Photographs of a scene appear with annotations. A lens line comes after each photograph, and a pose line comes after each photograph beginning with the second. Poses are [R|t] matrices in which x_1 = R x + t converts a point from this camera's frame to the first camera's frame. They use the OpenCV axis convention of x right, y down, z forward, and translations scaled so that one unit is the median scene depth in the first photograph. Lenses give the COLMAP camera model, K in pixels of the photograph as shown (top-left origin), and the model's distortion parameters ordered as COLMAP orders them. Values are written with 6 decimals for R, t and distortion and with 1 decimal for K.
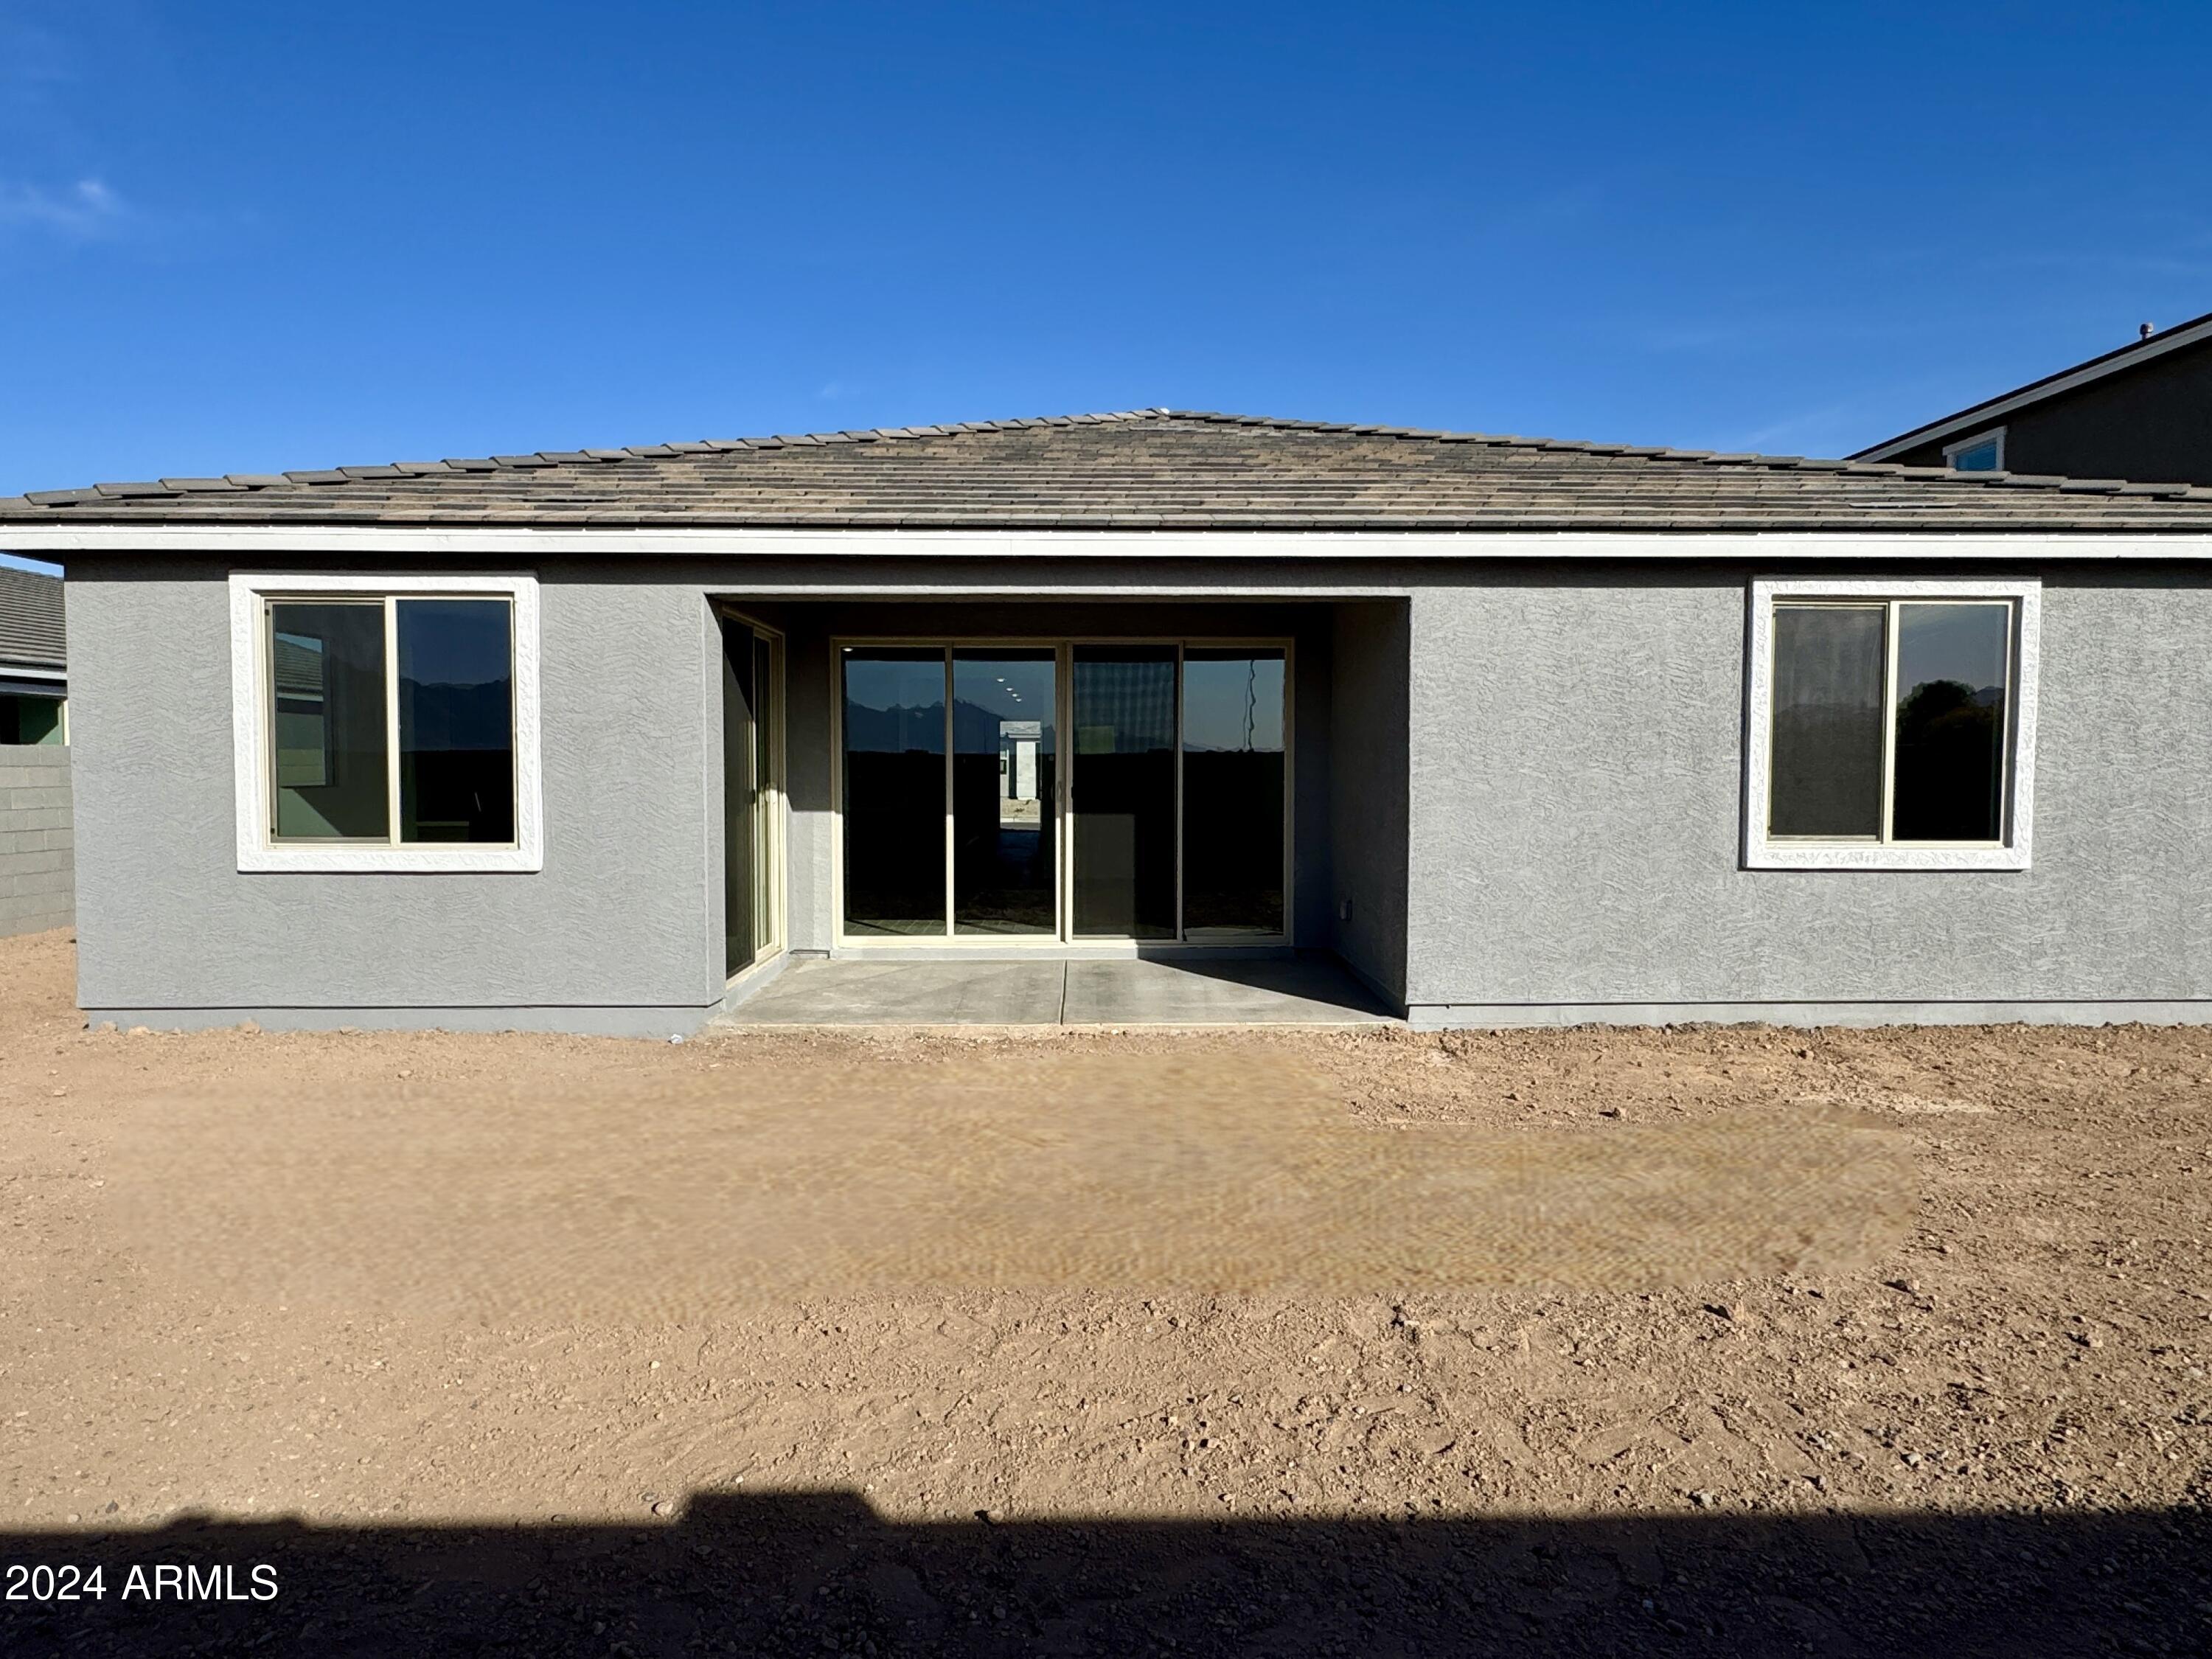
lens RADIAL K [[1336.8, 0, 1106.0], [0, 1336.8, 829.5], [0, 0, 1]] dist [-0.007068, -0.001125]
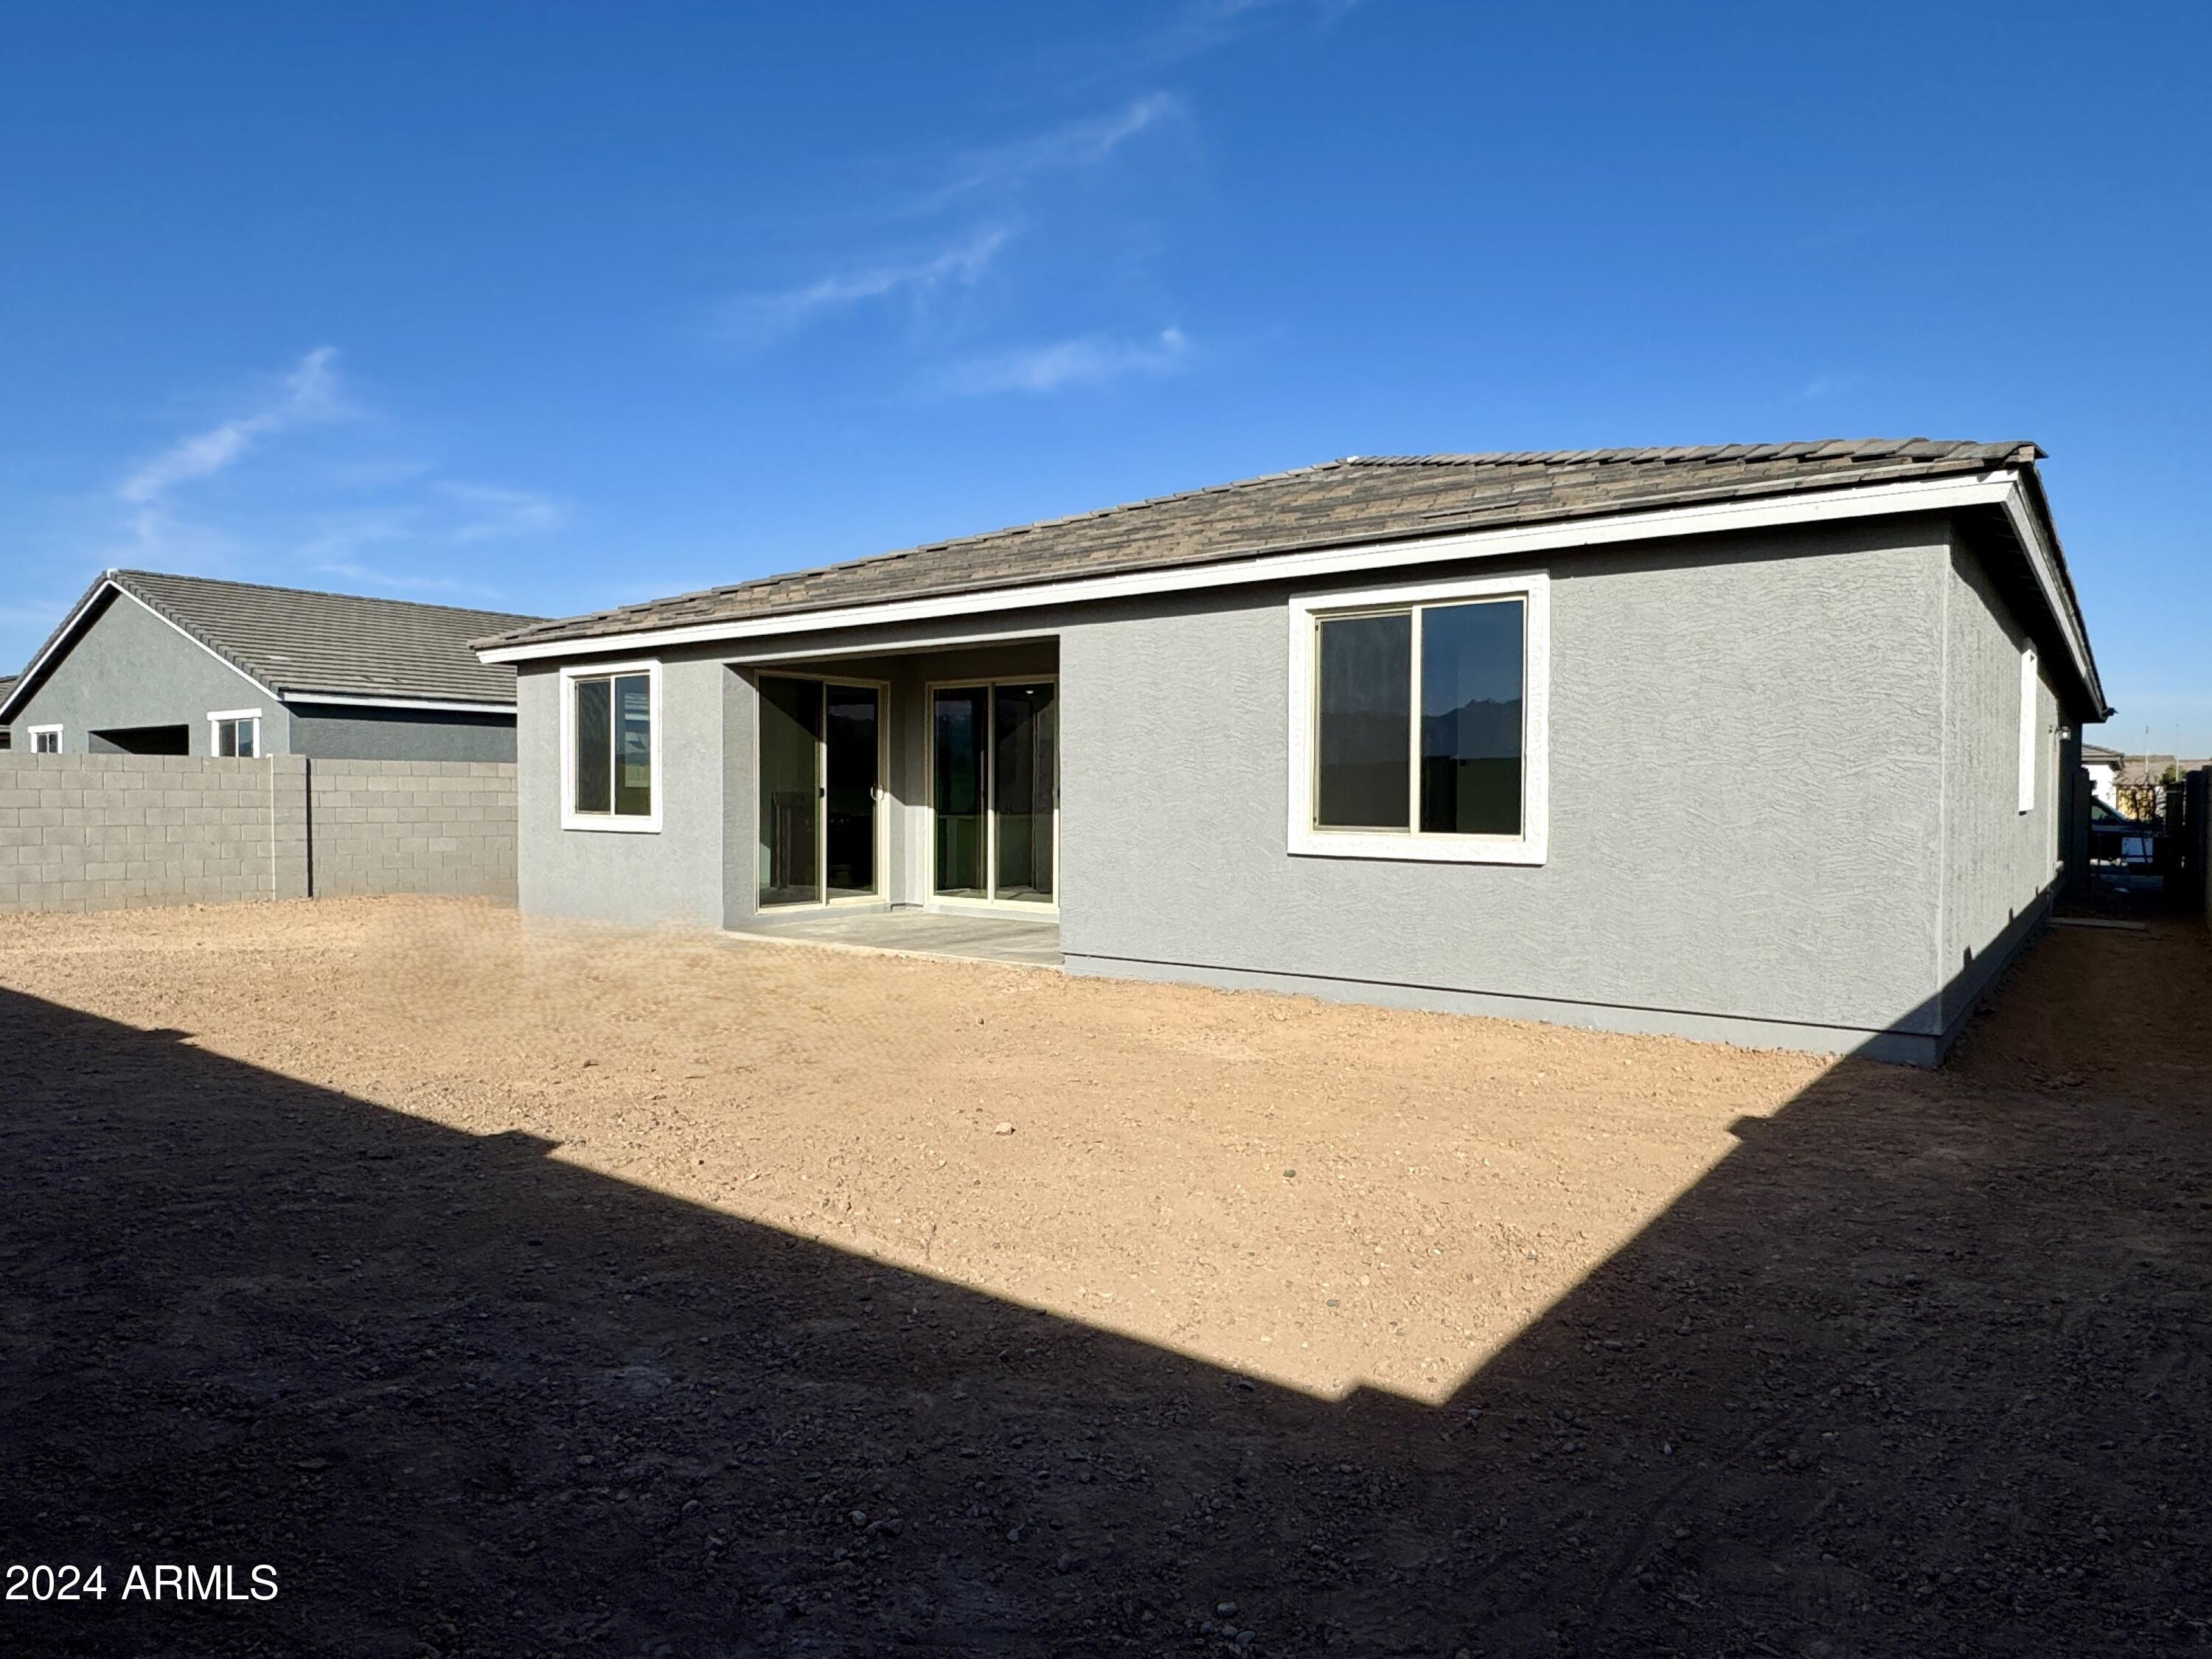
lens RADIAL K [[1350.4, 0, 1106.0], [0, 1350.4, 829.5], [0, 0, 1]] dist [-0.001536, 0.000137]
pose [[0.776649, 0.020153, -0.629611, 1.071720], [-0.035615, 0.999294, -0.011946, 0.027802], [0.628925, 0.031701, 0.776819, 0.016138]]
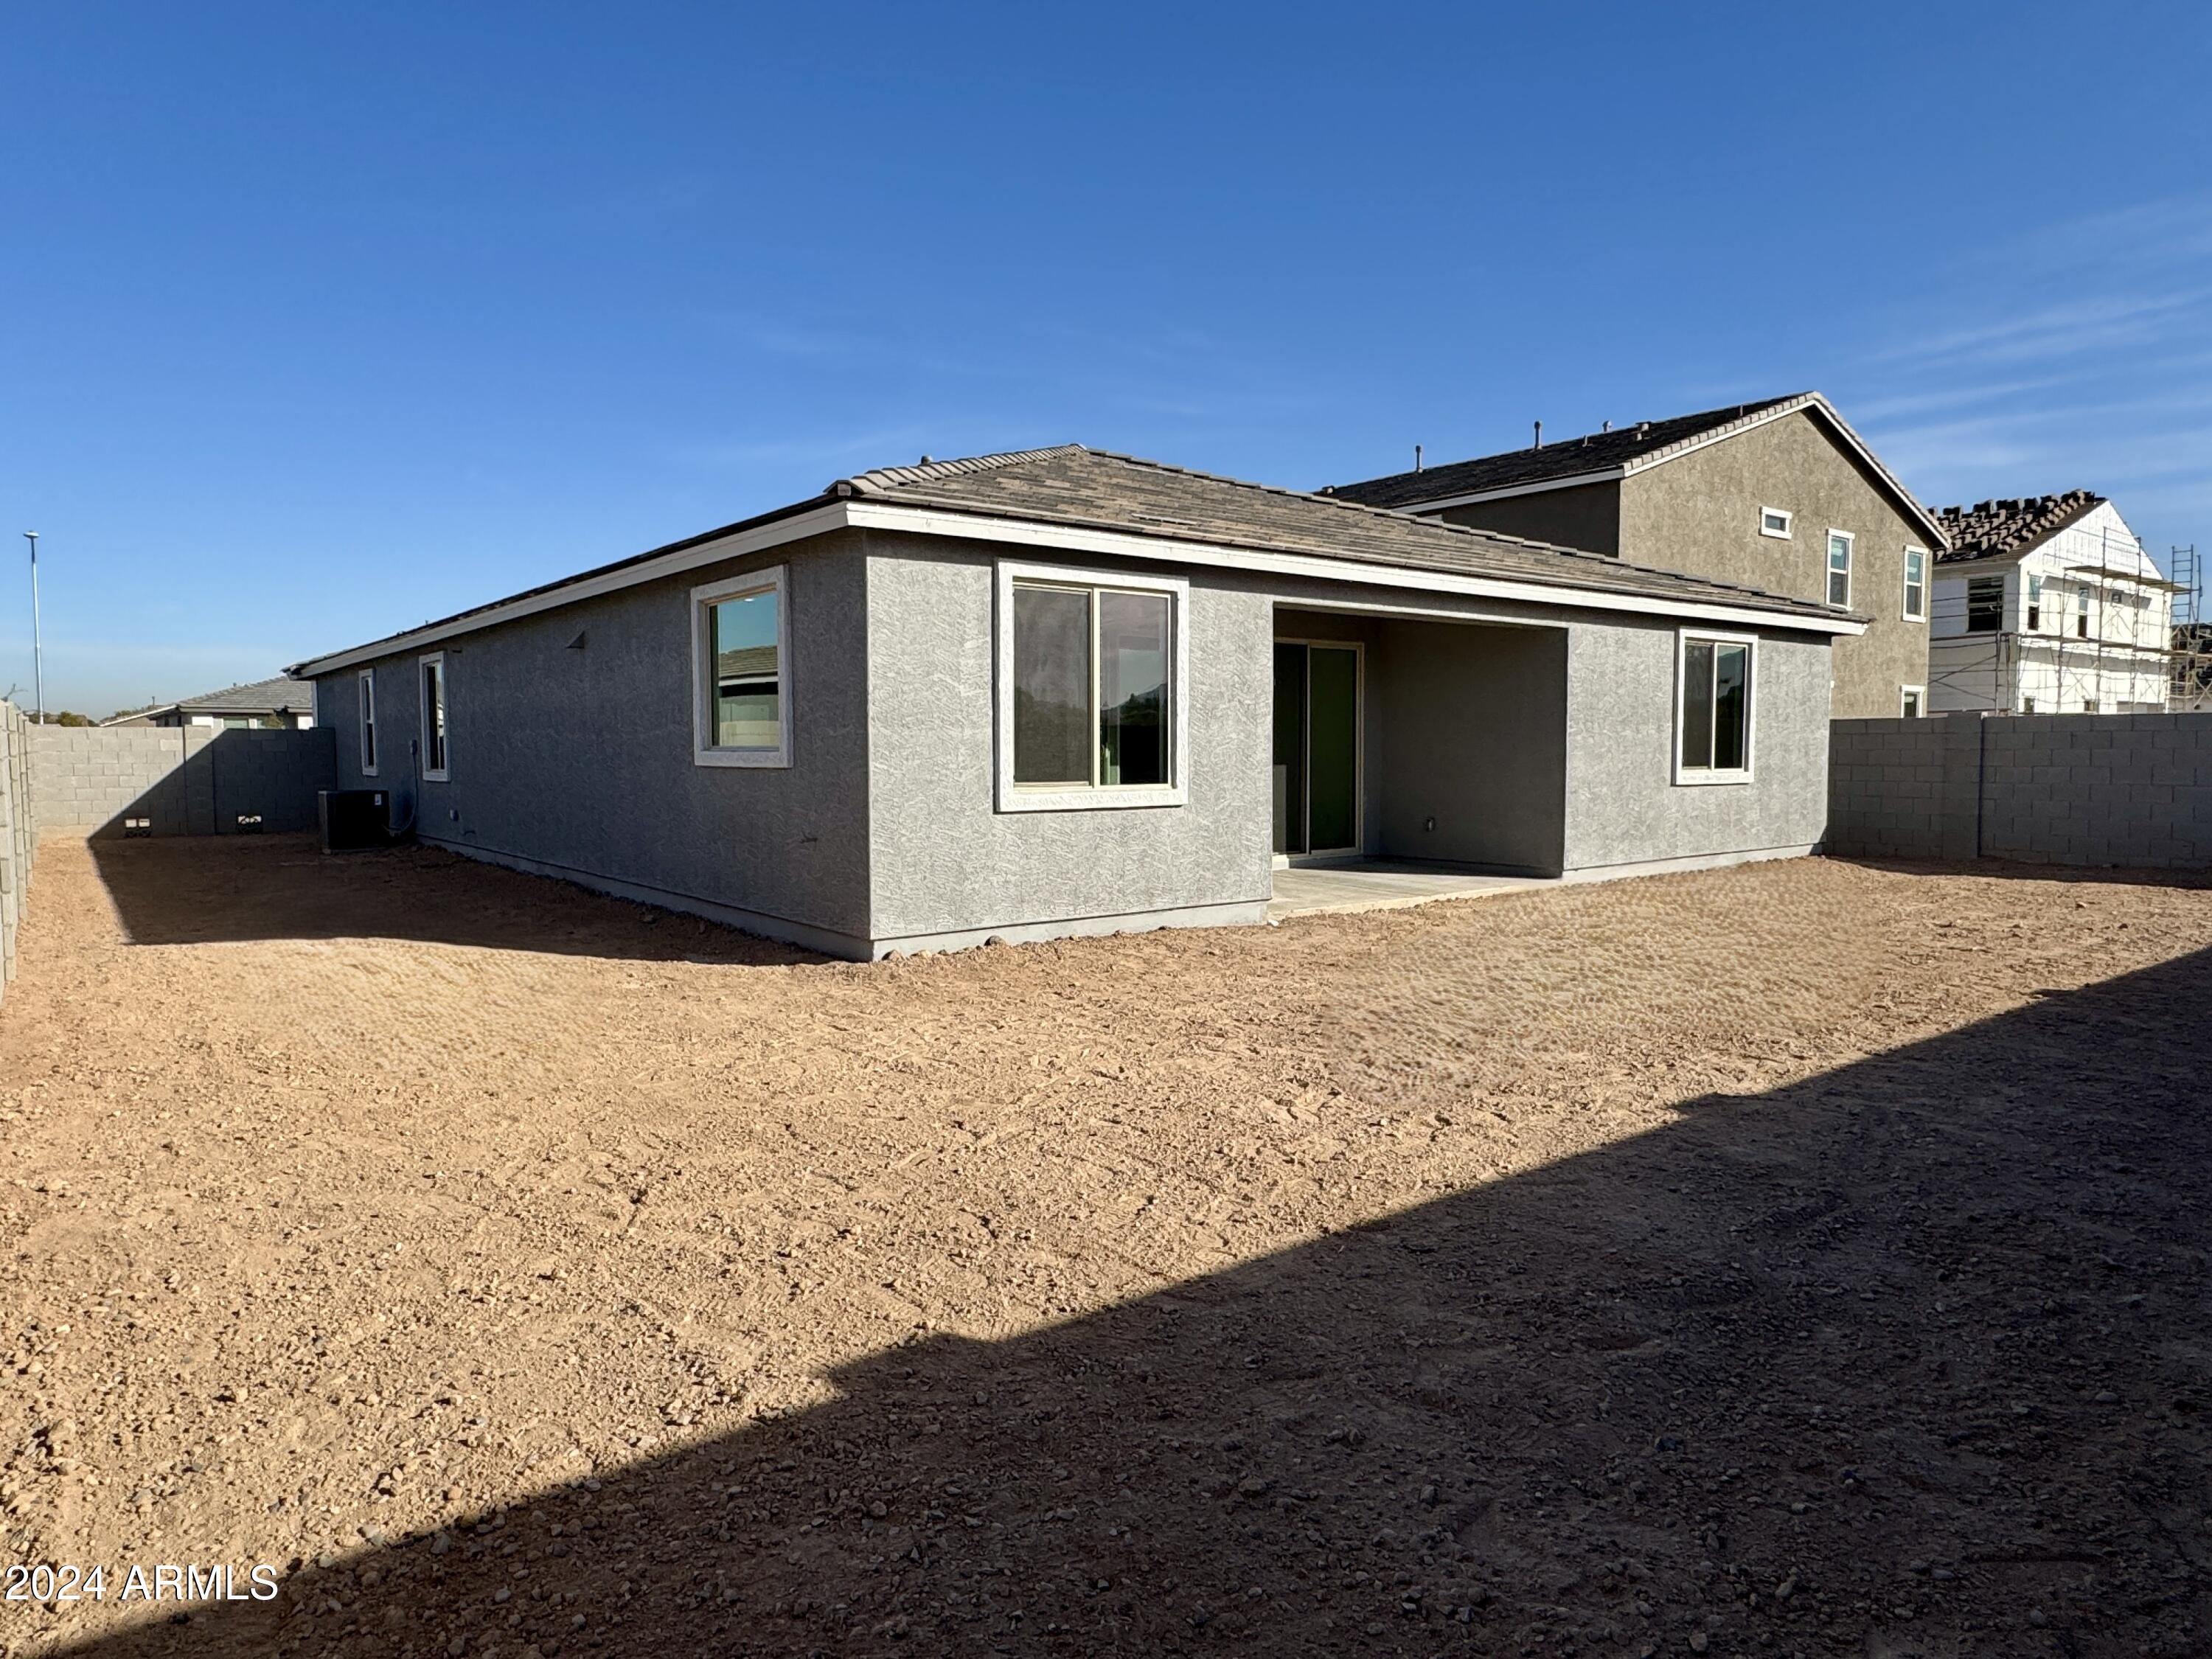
lens RADIAL K [[1350.4, 0, 1106.0], [0, 1350.4, 829.5], [0, 0, 1]] dist [-0.001536, 0.000137]
pose [[0.802172, -0.040281, 0.595733, -1.236834], [0.020740, 0.998999, 0.039621, 0.000172], [-0.596733, -0.019427, 0.802204, -0.022466]]
